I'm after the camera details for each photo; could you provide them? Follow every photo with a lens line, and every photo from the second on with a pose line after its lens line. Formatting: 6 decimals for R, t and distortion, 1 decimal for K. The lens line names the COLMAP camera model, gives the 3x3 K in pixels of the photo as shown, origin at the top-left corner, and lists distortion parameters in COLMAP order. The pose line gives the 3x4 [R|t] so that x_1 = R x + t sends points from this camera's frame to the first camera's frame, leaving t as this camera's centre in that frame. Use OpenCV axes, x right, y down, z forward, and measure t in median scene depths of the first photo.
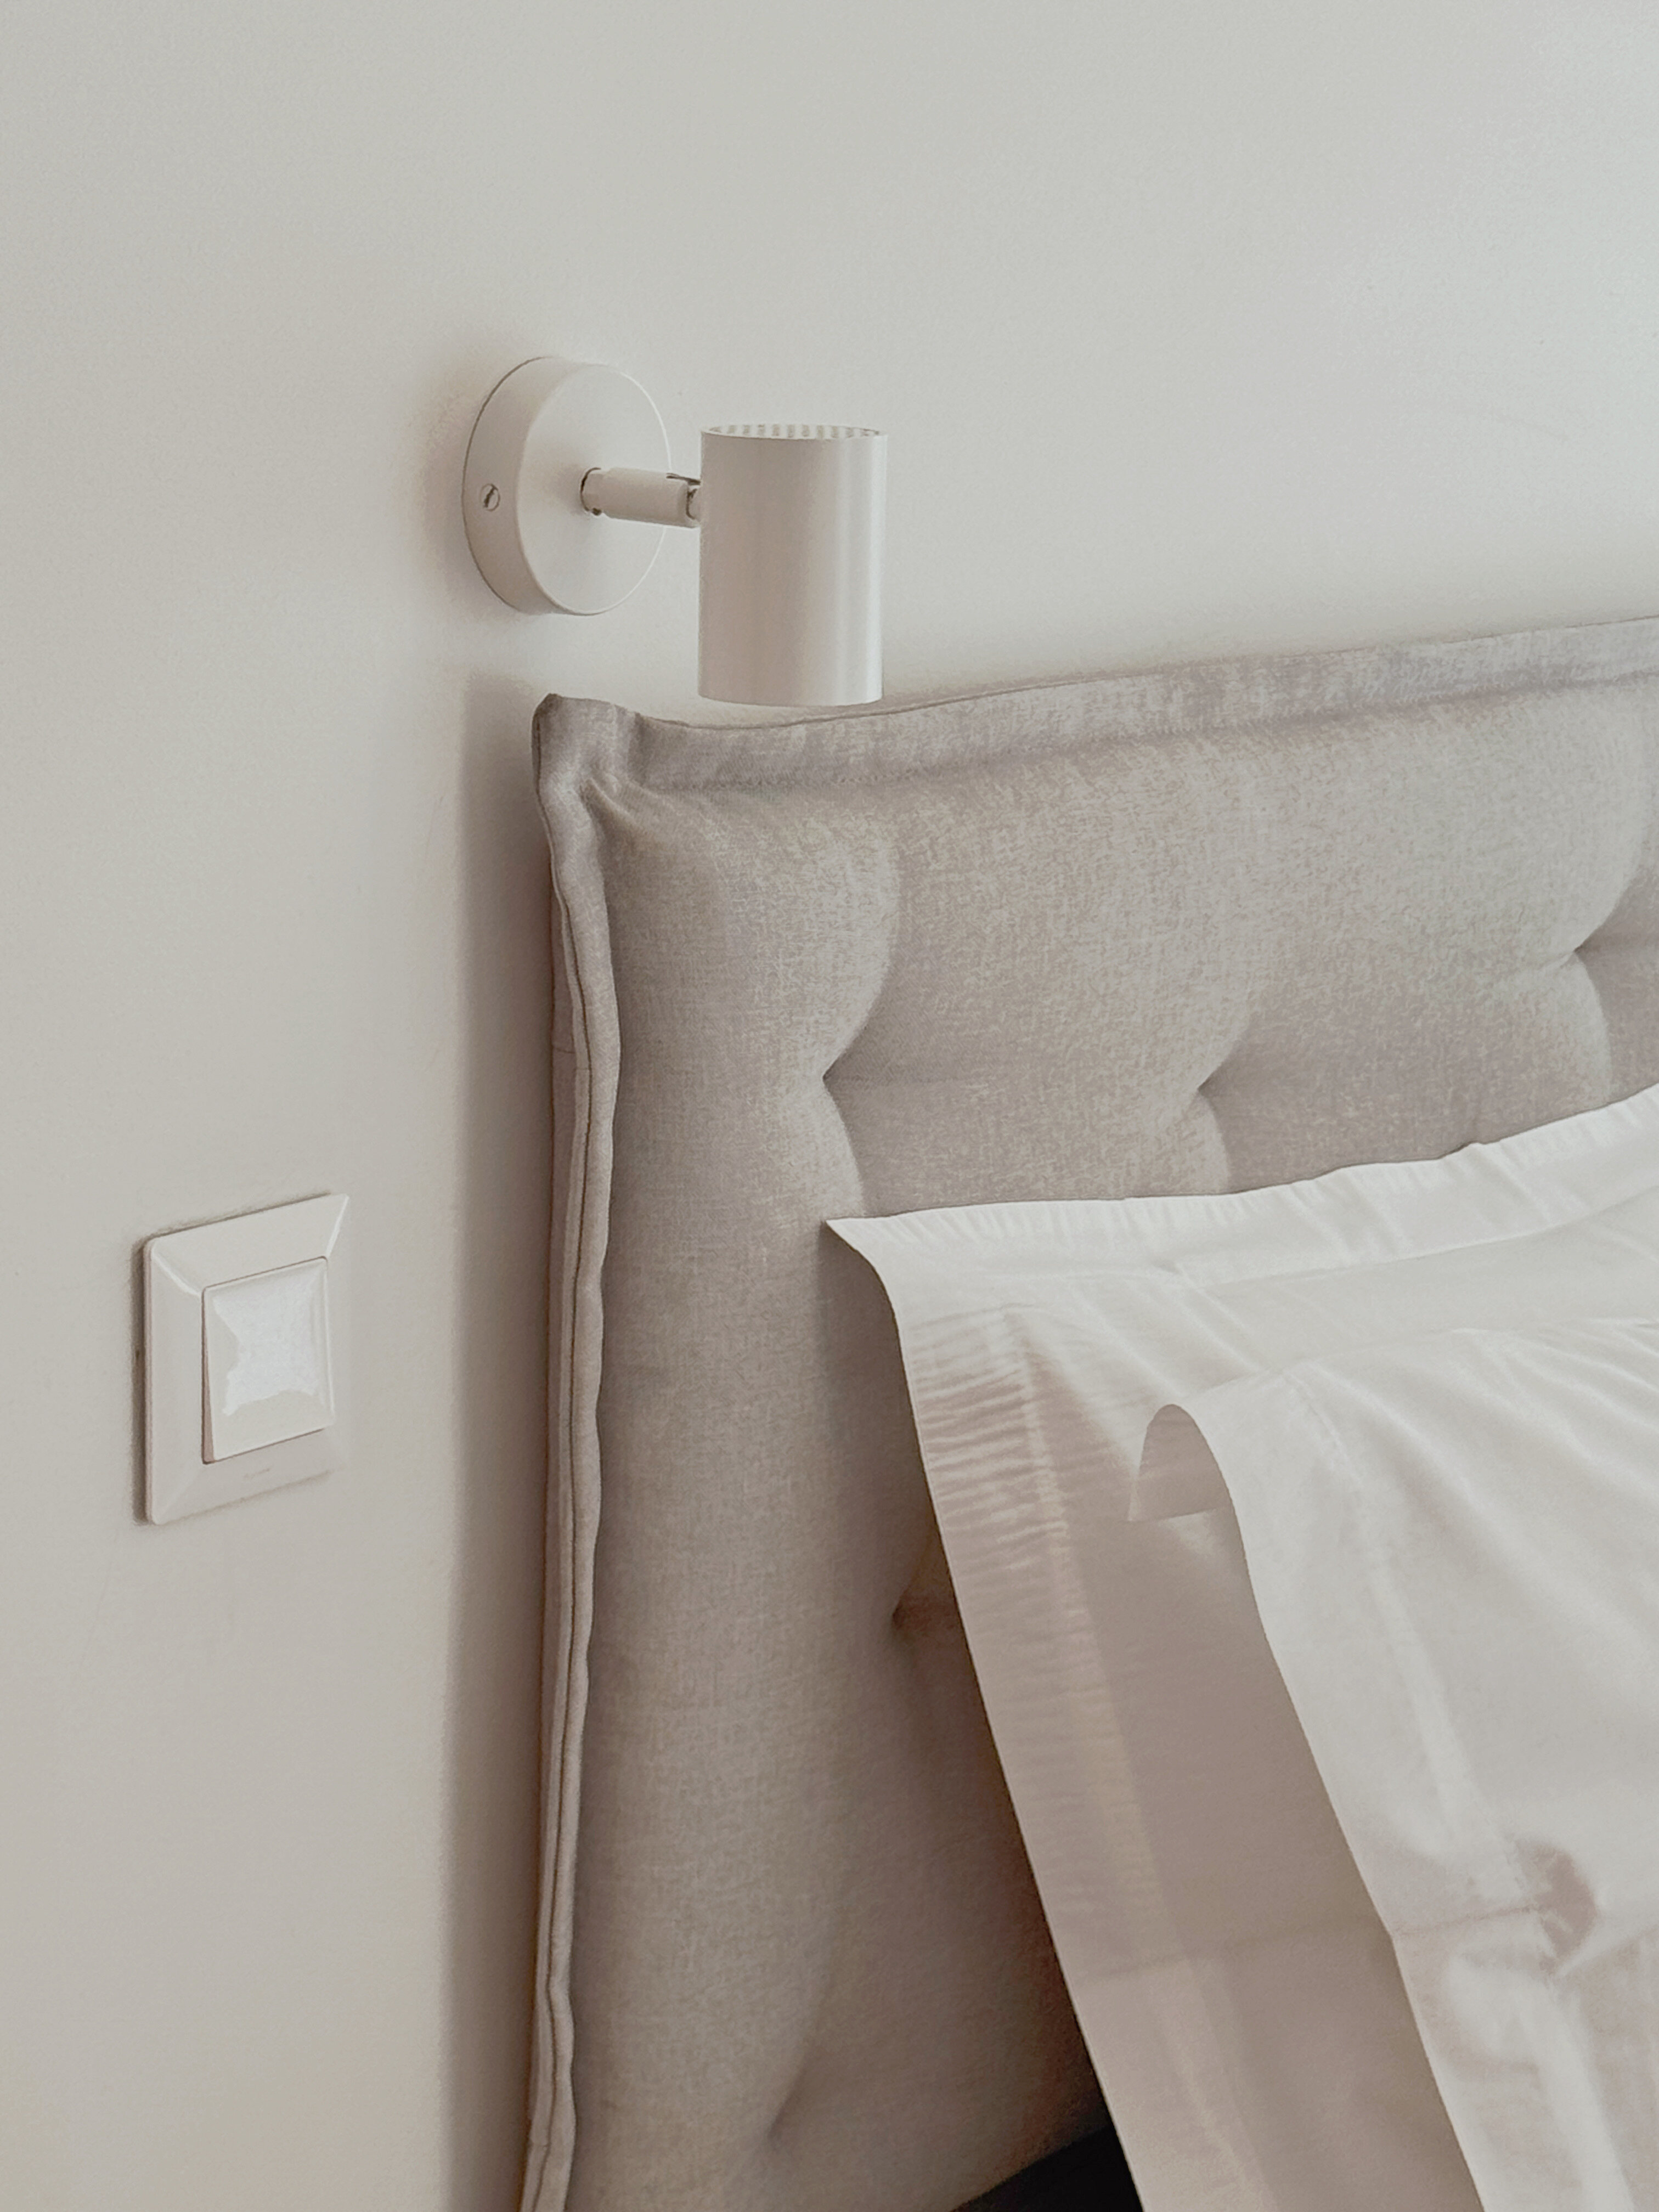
lens RADIAL K [[5642.9, 0, 834.2], [0, 5642.9, 1095.0], [0, 0, 1]] dist [0.144078, 0.000000]
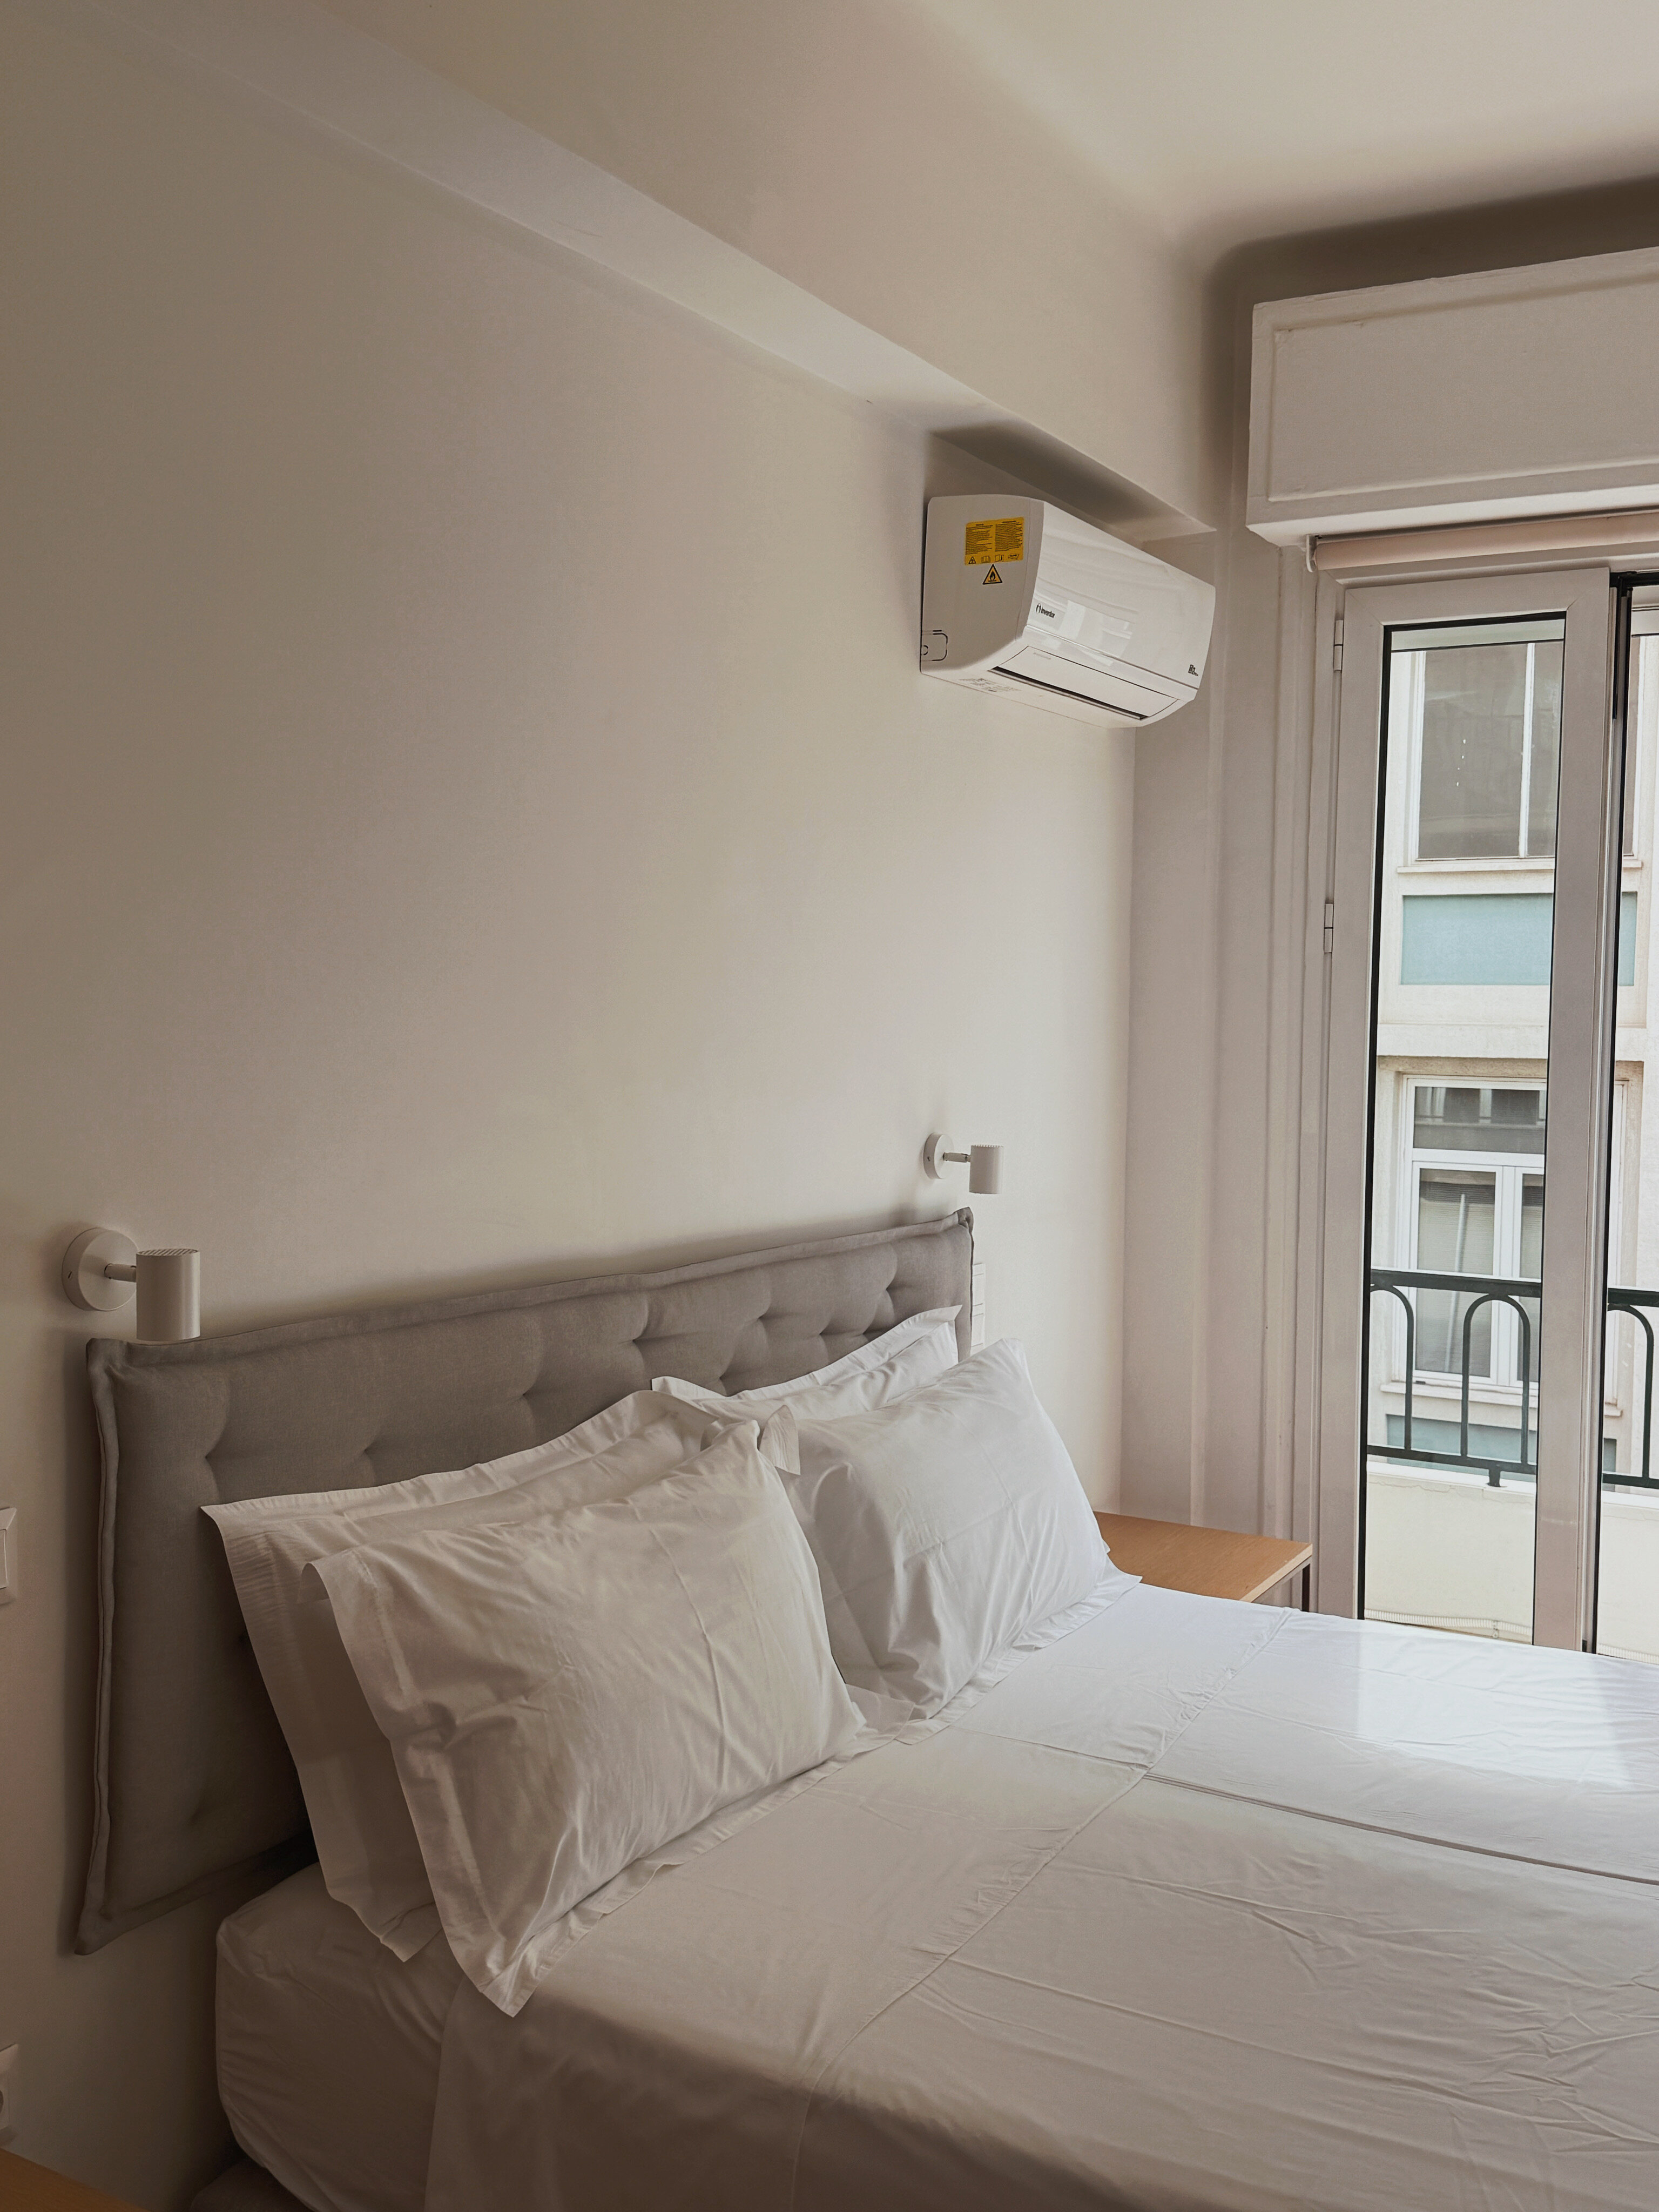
lens RADIAL K [[2126.8, 0, 839.4], [0, 2126.8, 1088.5], [0, 0, 1]] dist [0.066474, 0.000000]
pose [[0.992317, -0.020460, 0.122018, 0.204779], [0.038677, 0.988102, -0.148858, -0.014852], [-0.117521, 0.152433, 0.981302, -0.203110]]
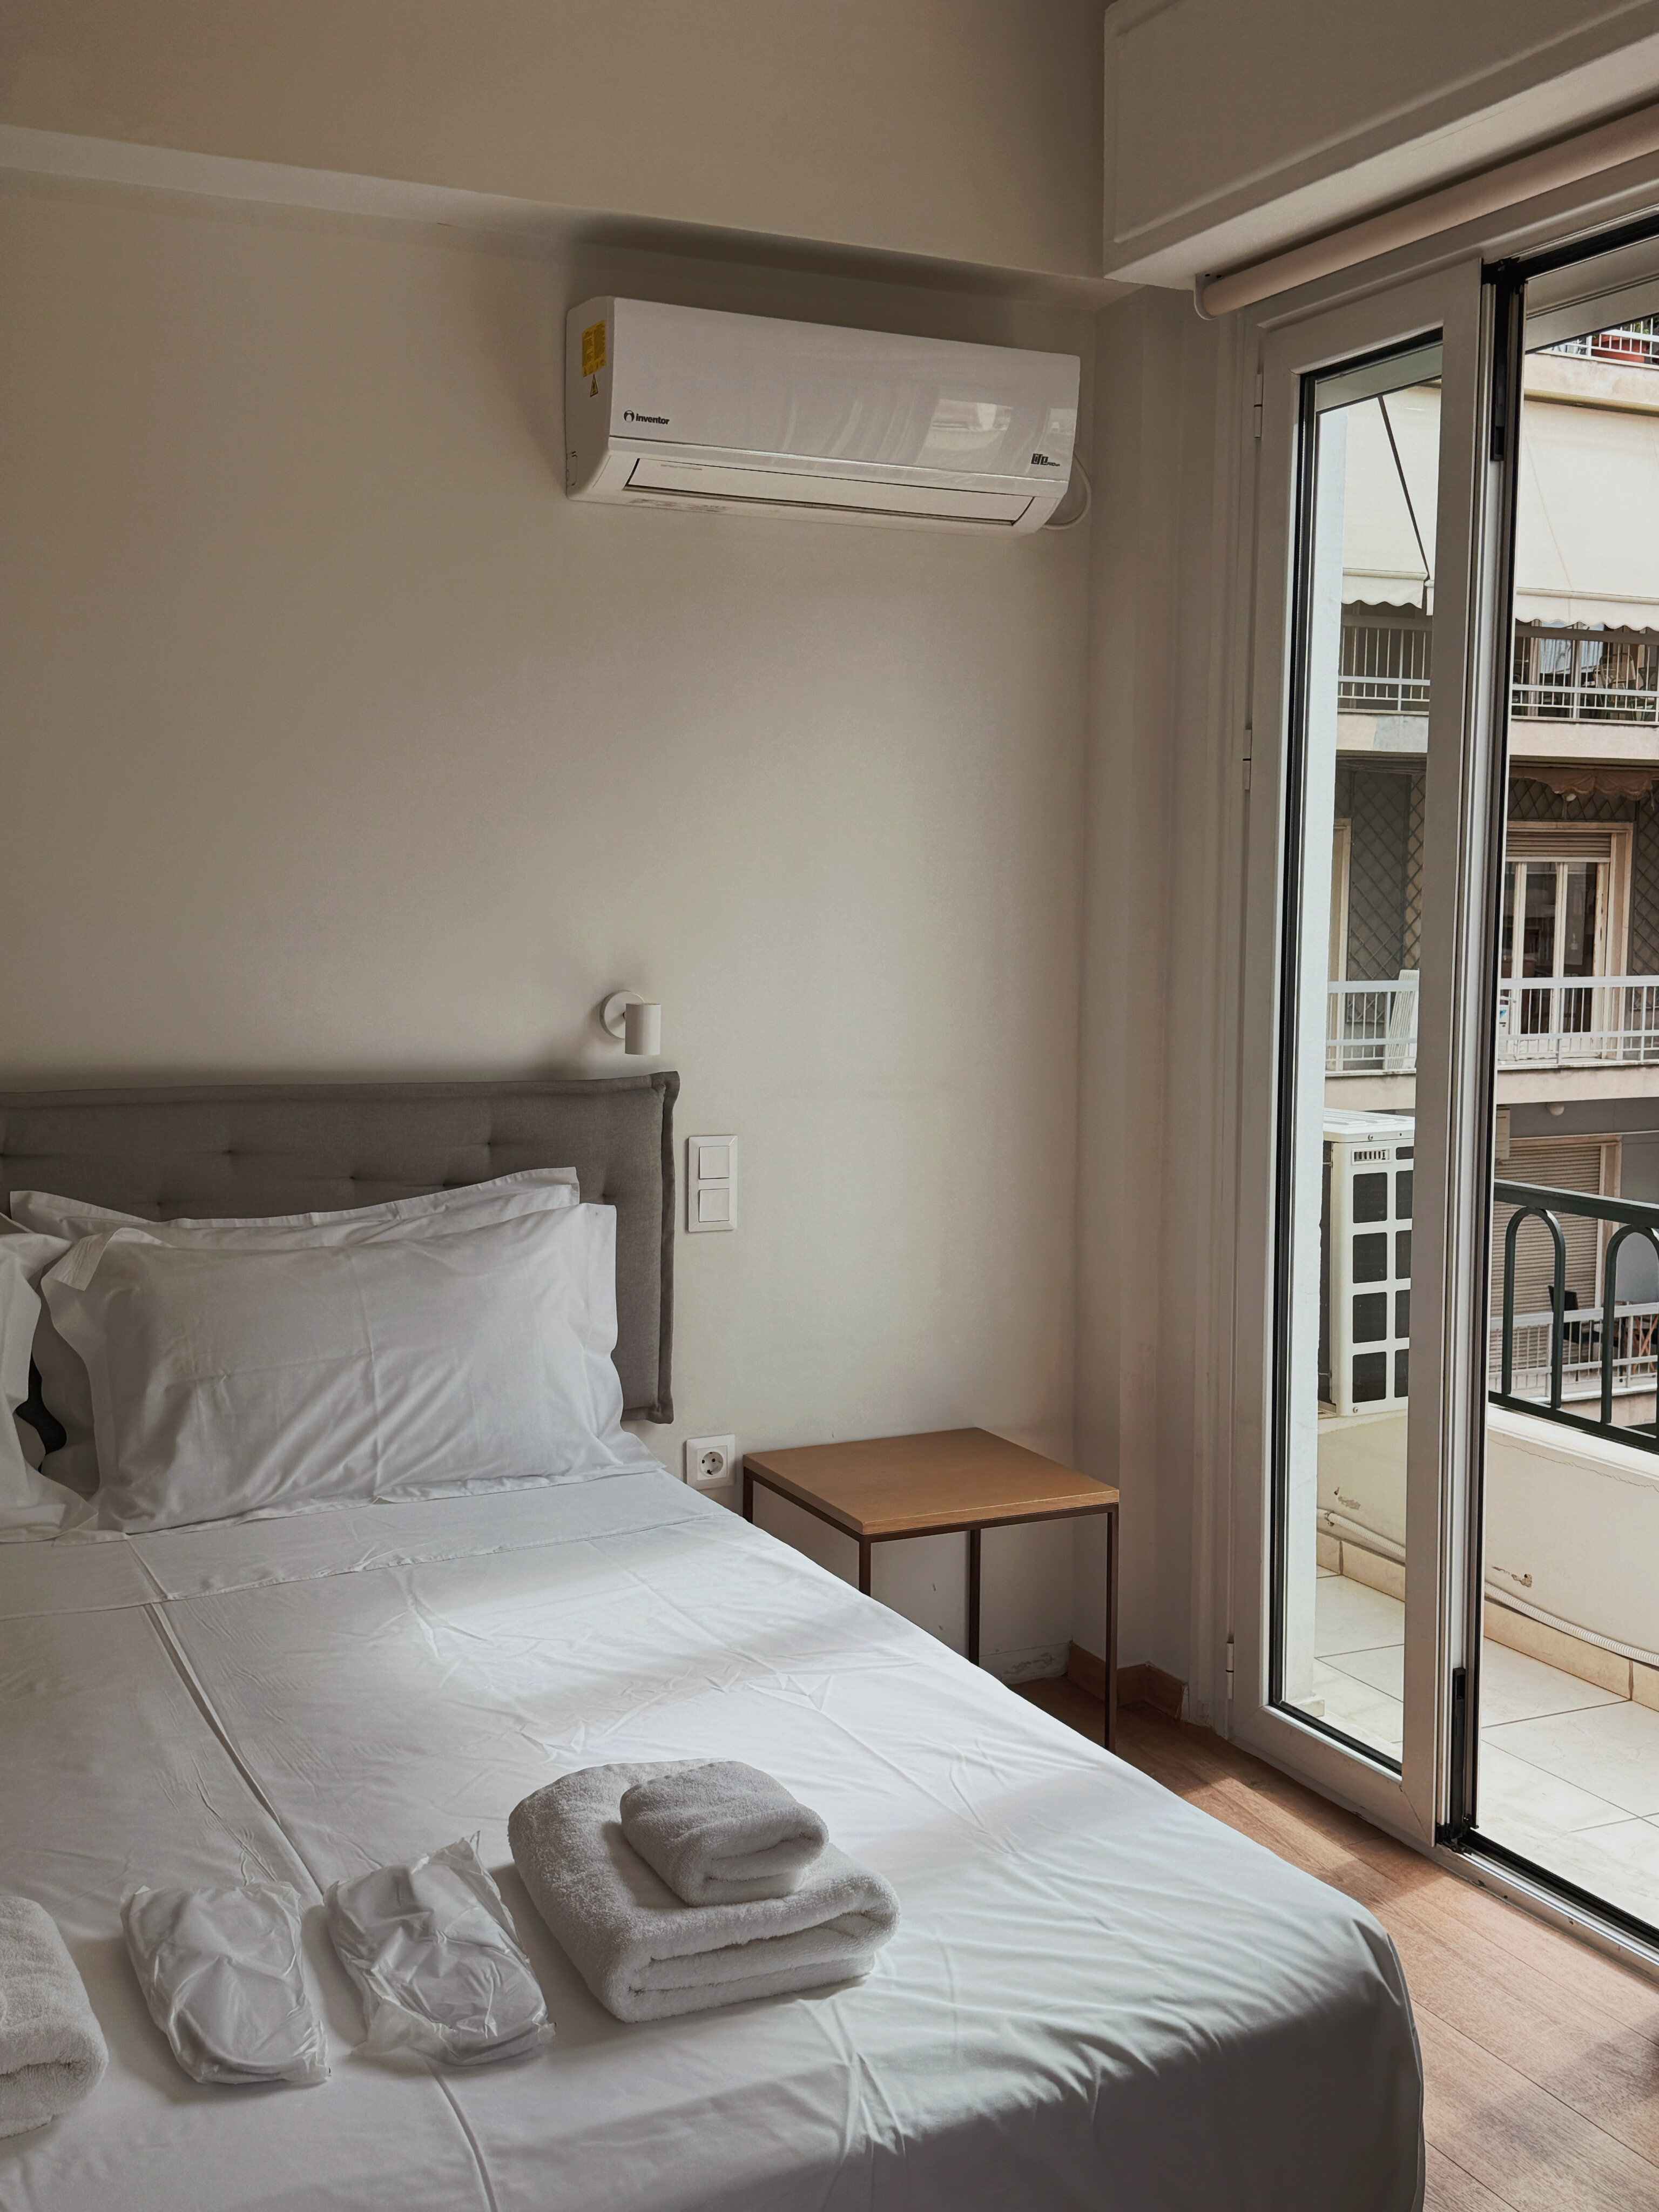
lens RADIAL K [[2215.3, 0, 872.2], [0, 2215.3, 1133.6], [0, 0, 1]] dist [0.014741, 0.000000]
pose [[0.887982, 0.024440, -0.459229, 1.647875], [-0.068315, 0.994518, -0.079169, 0.003392], [0.454776, 0.101673, 0.884783, 0.113544]]
